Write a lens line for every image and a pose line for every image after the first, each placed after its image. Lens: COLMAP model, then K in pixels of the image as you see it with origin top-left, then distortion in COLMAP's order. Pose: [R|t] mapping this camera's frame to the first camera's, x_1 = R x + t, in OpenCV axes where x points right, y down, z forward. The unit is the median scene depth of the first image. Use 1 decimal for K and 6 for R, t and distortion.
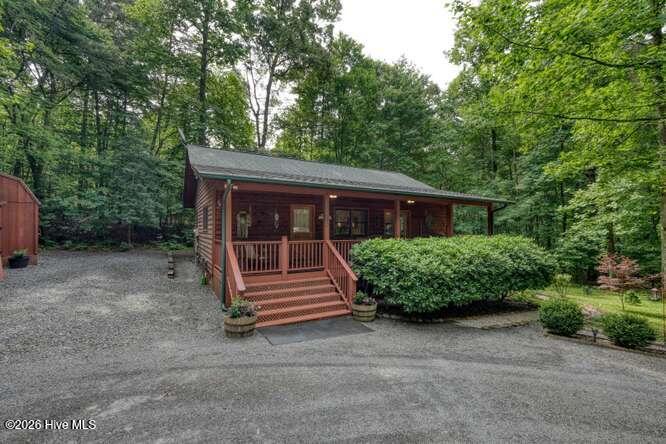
lens RADIAL K [[282.4, 0, 334.3], [0, 282.4, 223.7], [0, 0, 1]] dist [-0.002808, 0.002659]
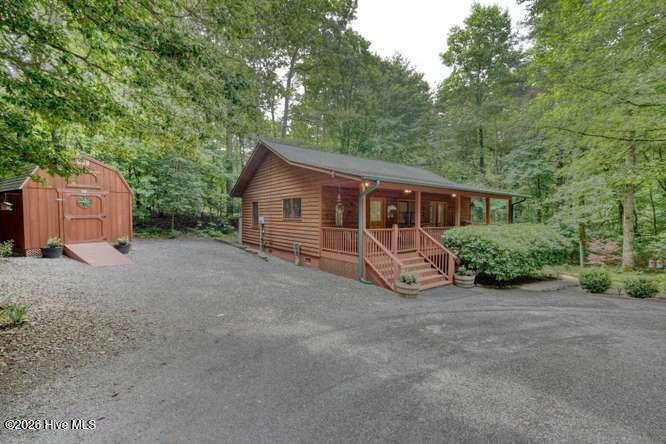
lens RADIAL K [[282.4, 0, 335.9], [0, 282.4, 222.2], [0, 0, 1]] dist [-0.002808, 0.002659]
pose [[0.991664, -0.000074, 0.128848, -0.480410], [-0.005149, 0.999178, 0.040206, -0.012241], [-0.128745, -0.040535, 0.990849, -0.165254]]
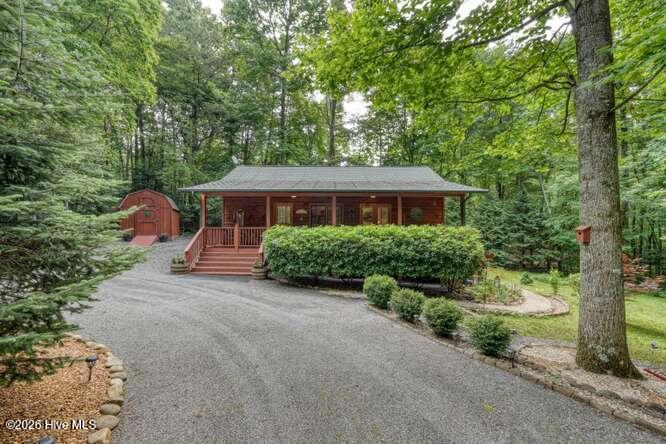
lens RADIAL K [[282.4, 0, 332.5], [0, 282.4, 222.3], [0, 0, 1]] dist [-0.002808, 0.002659]
pose [[0.879301, -0.002196, -0.476261, 0.820430], [0.007302, 0.999934, 0.008871, 0.020939], [0.476210, -0.011278, 0.879259, -0.089551]]
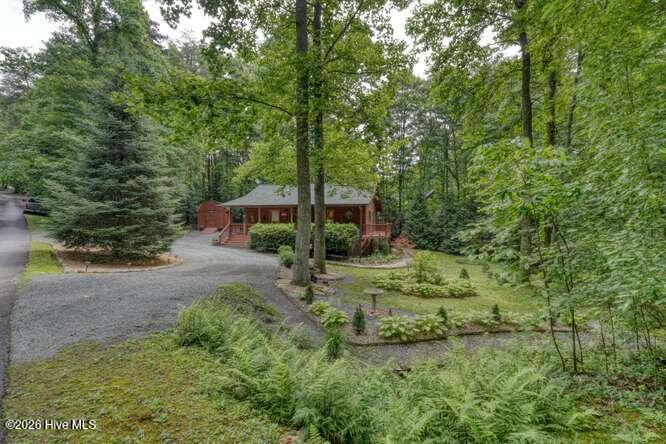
lens RADIAL K [[282.4, 0, 332.4], [0, 282.4, 222.1], [0, 0, 1]] dist [-0.002808, 0.002659]
pose [[0.738888, 0.010465, -0.673747, 2.041993], [0.019086, 0.999153, 0.036450, -0.037016], [0.673558, -0.039792, 0.738062, -0.484700]]
